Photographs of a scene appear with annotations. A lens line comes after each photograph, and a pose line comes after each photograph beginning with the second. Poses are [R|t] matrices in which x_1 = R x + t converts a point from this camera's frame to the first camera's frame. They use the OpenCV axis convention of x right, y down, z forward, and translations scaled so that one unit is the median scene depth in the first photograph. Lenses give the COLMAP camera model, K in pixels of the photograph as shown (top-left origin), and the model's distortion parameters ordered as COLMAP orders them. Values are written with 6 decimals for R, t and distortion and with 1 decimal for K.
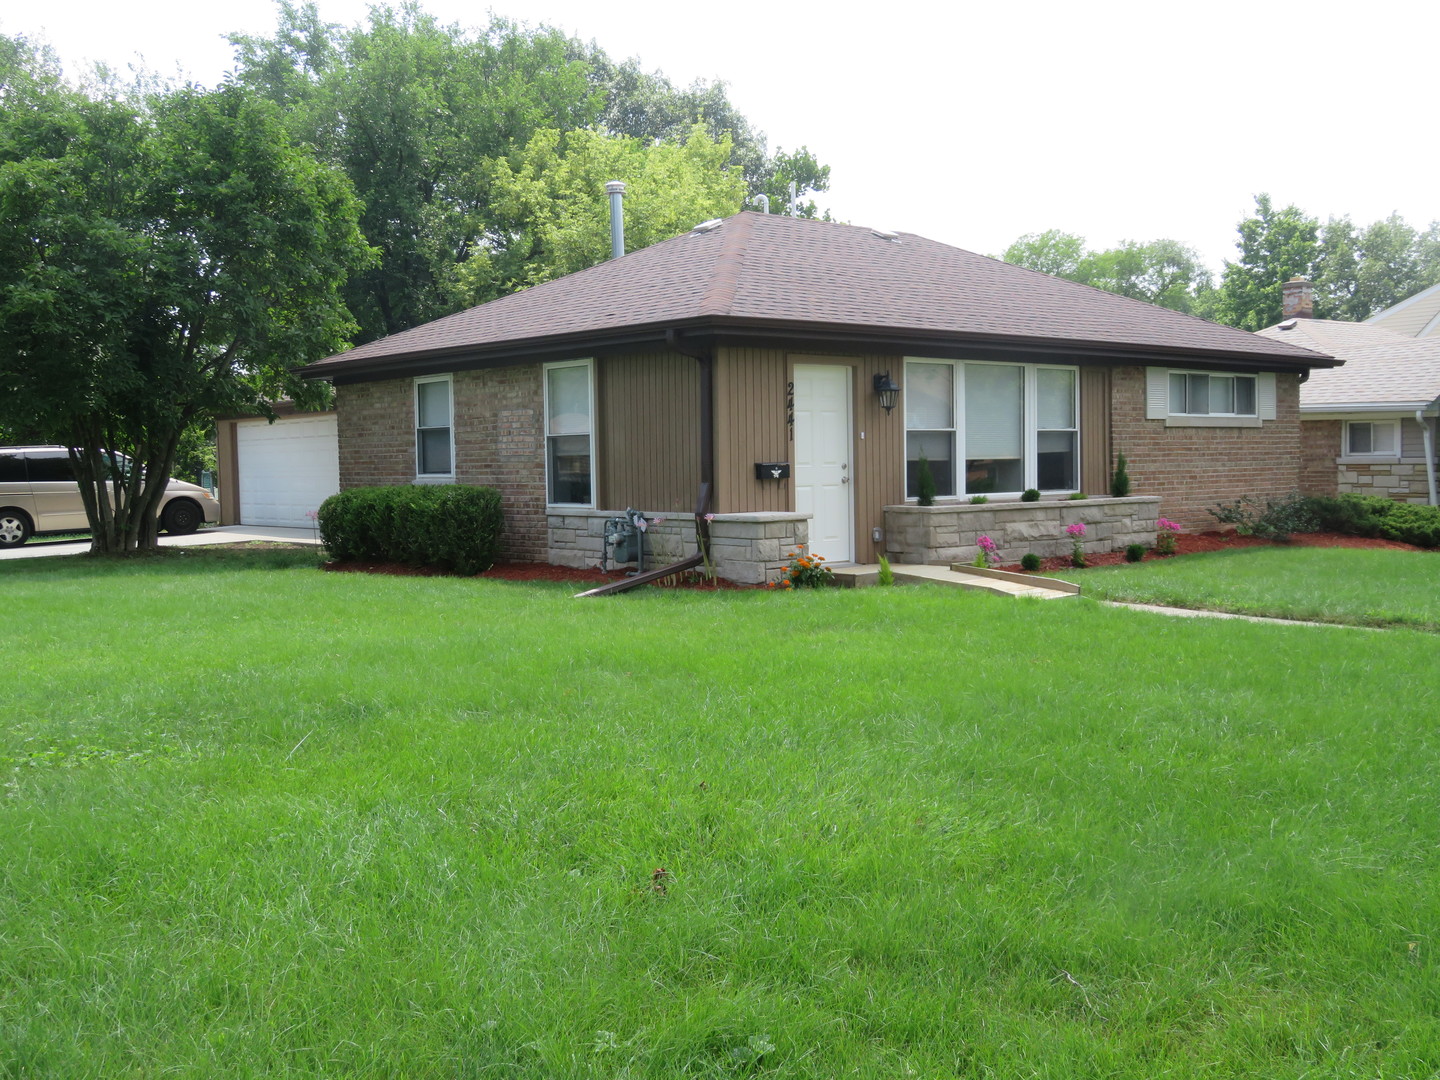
lens RADIAL K [[1486.1, 0, 719.4], [0, 1486.1, 541.4], [0, 0, 1]] dist [-0.026362, 0.000000]
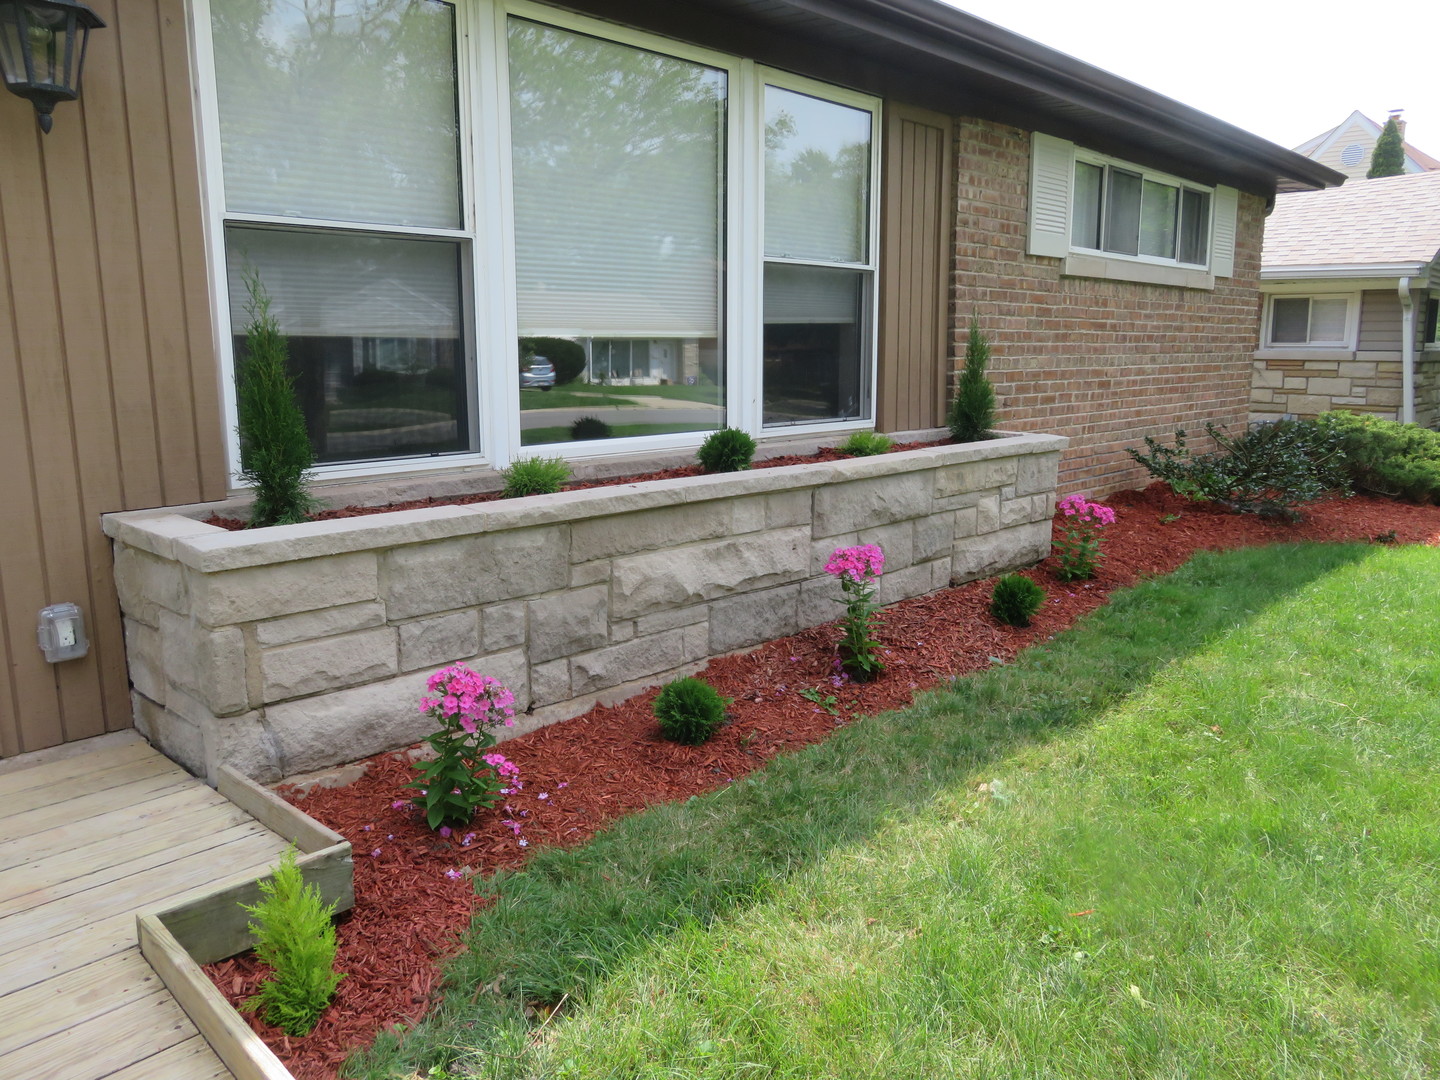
lens RADIAL K [[1080.0, 0, 724.5], [0, 1080.0, 538.0], [0, 0, 1]] dist [-0.015627, 0.000159]
pose [[0.995472, 0.001006, 0.095055, 0.170332], [-0.012729, 0.992350, 0.122797, -0.037303], [-0.094204, -0.123451, 0.987869, 0.693538]]
